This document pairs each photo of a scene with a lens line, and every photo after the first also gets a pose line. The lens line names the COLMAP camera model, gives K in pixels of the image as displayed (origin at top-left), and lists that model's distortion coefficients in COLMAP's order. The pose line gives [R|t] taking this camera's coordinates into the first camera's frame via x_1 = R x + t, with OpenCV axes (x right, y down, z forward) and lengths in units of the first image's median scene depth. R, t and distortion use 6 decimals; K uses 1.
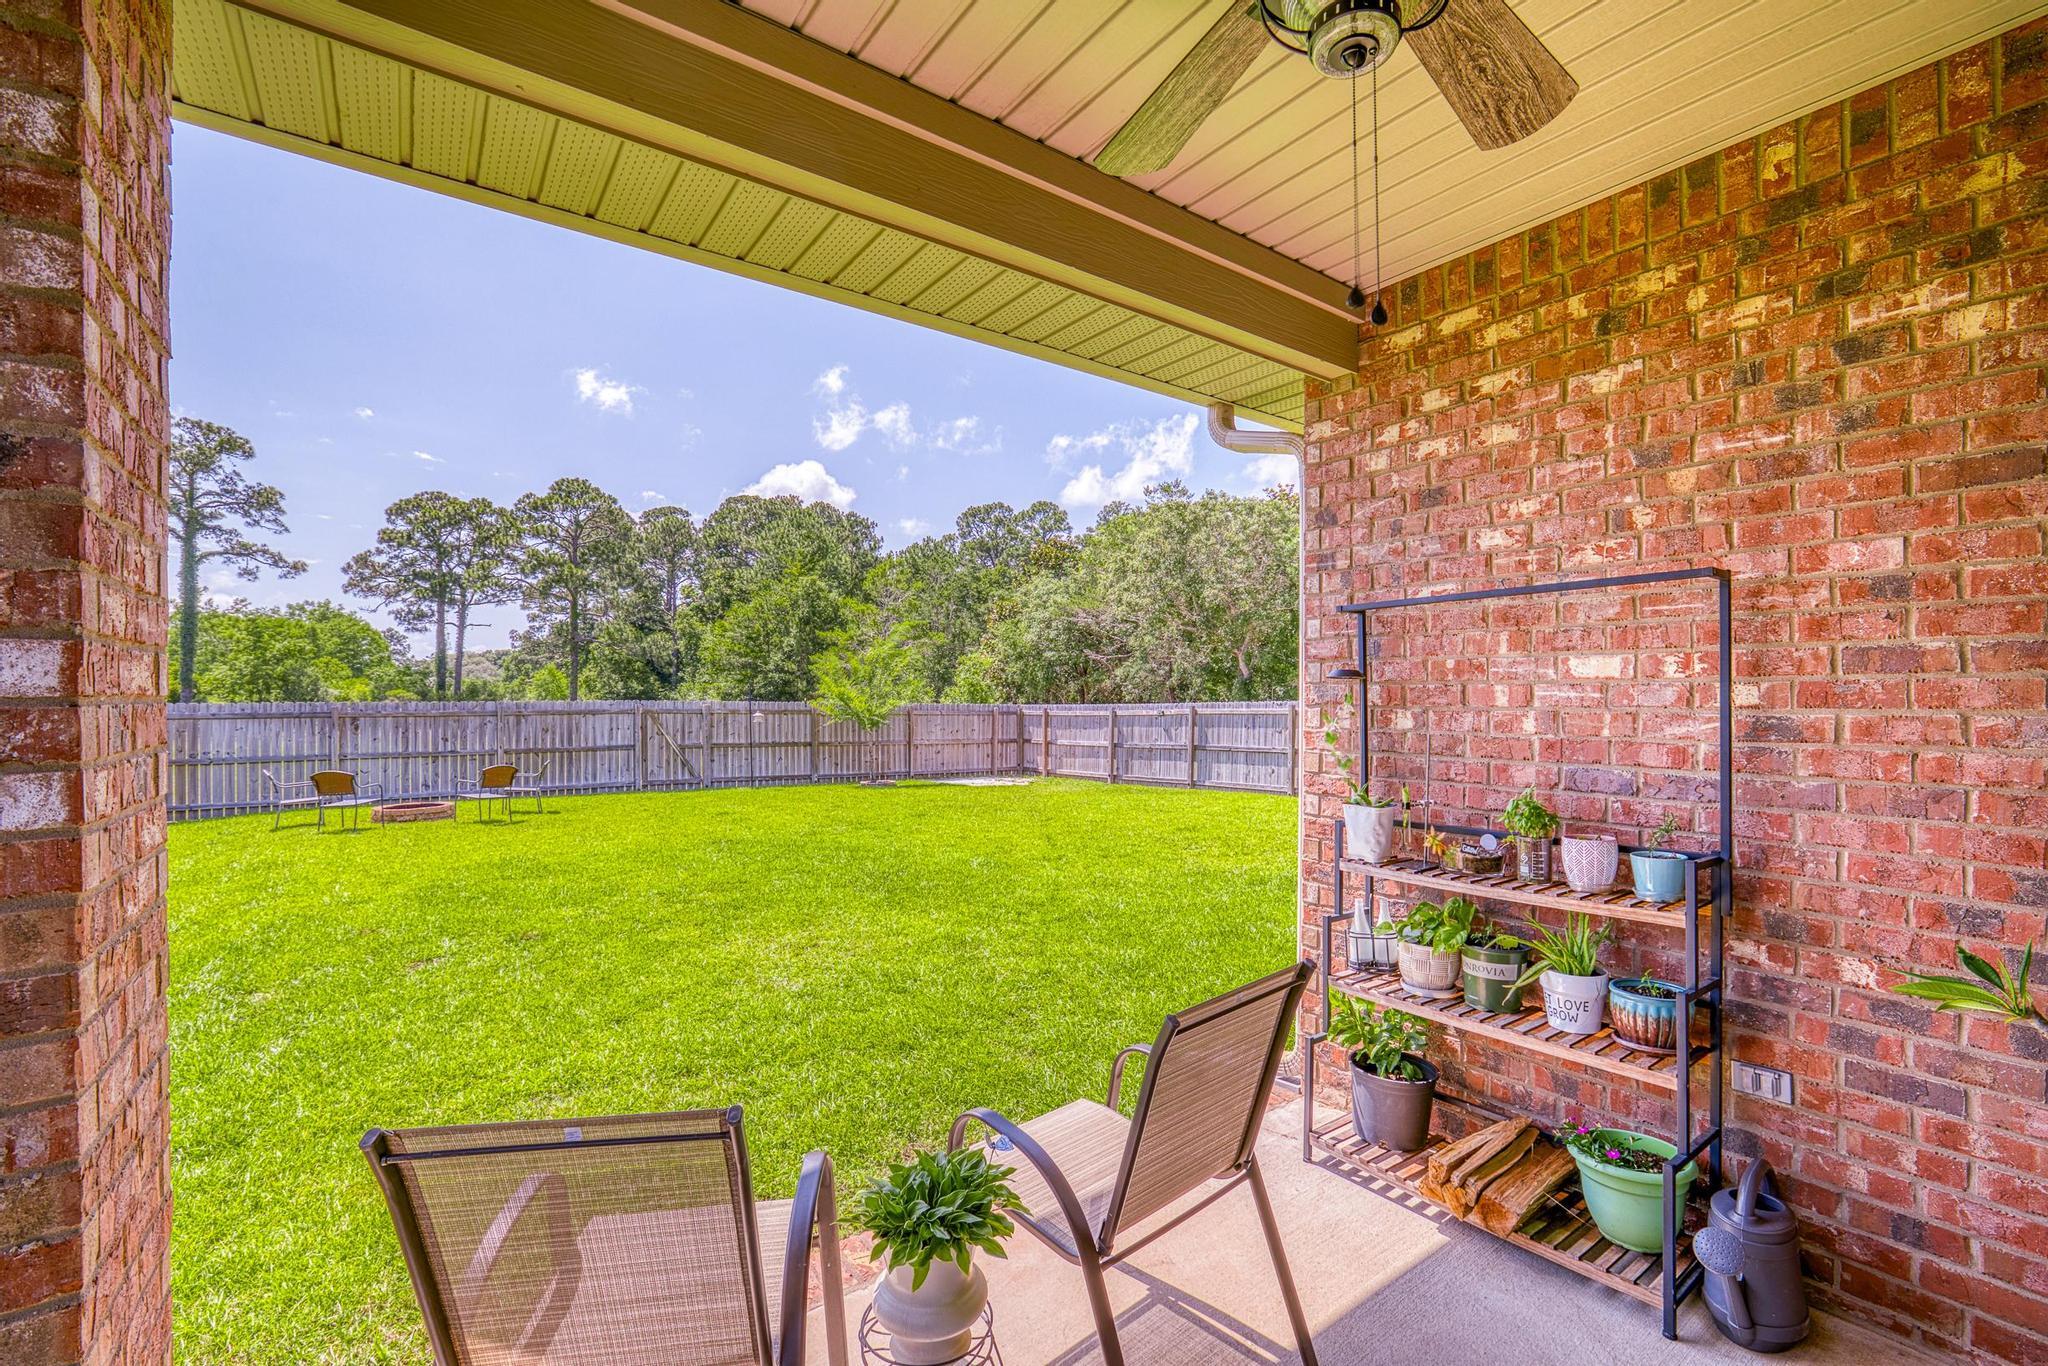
lens RADIAL K [[865.2, 0, 935.1], [0, 865.2, 716.1], [0, 0, 1]] dist [-0.016140, 0.006032]
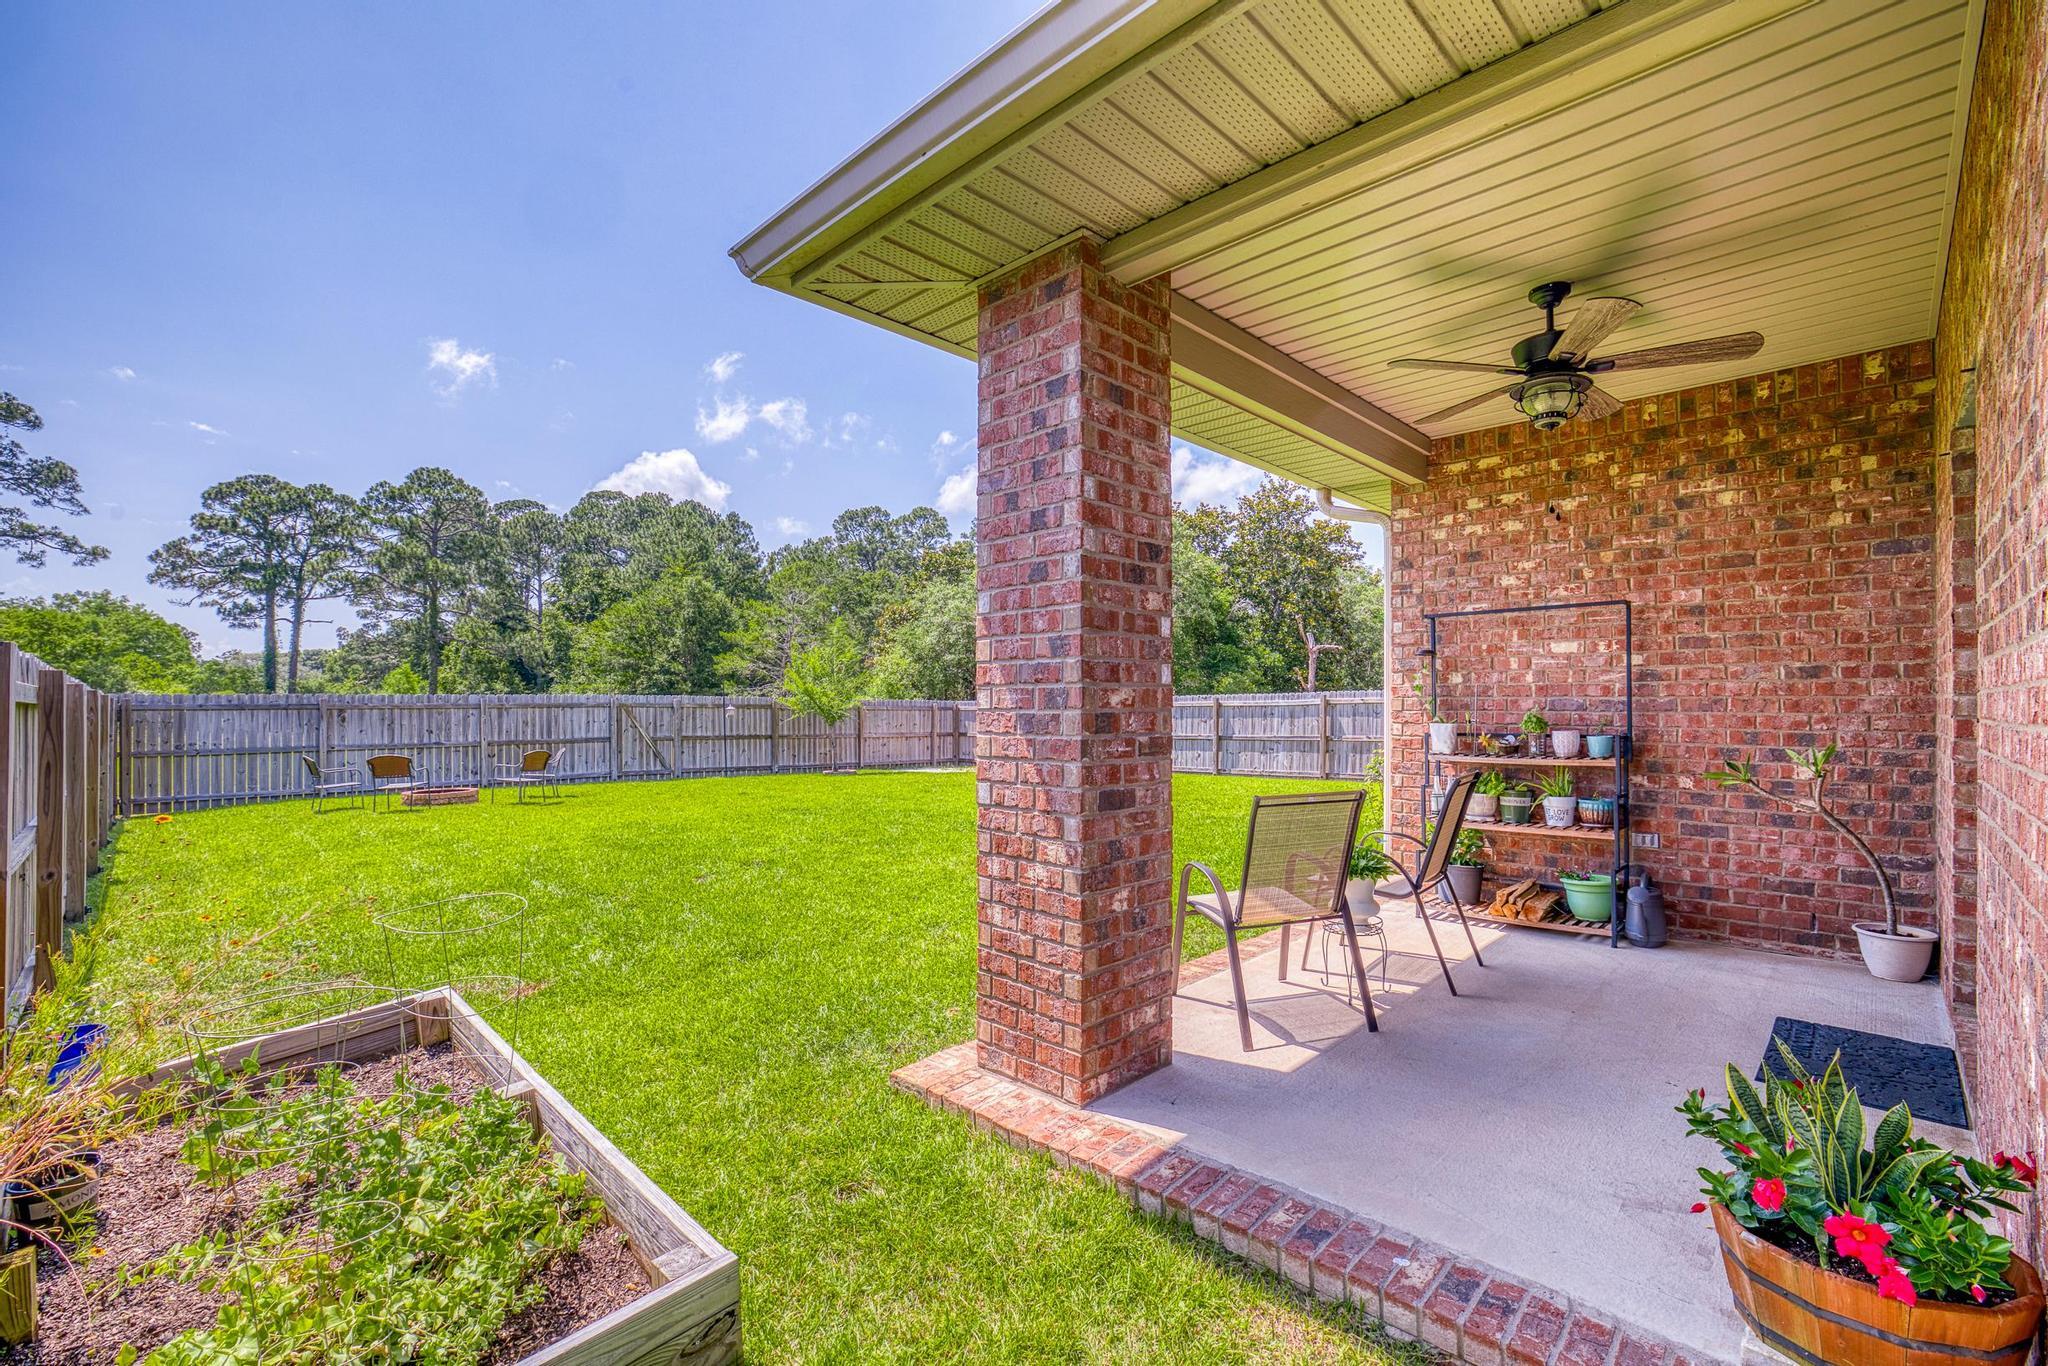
lens RADIAL K [[865.2, 0, 936.6], [0, 865.2, 716.1], [0, 0, 1]] dist [-0.016140, 0.006032]
pose [[0.988787, -0.001760, 0.149325, -0.844217], [0.002358, 0.999990, -0.003827, 0.092651], [-0.149317, 0.004137, 0.988781, -0.654426]]
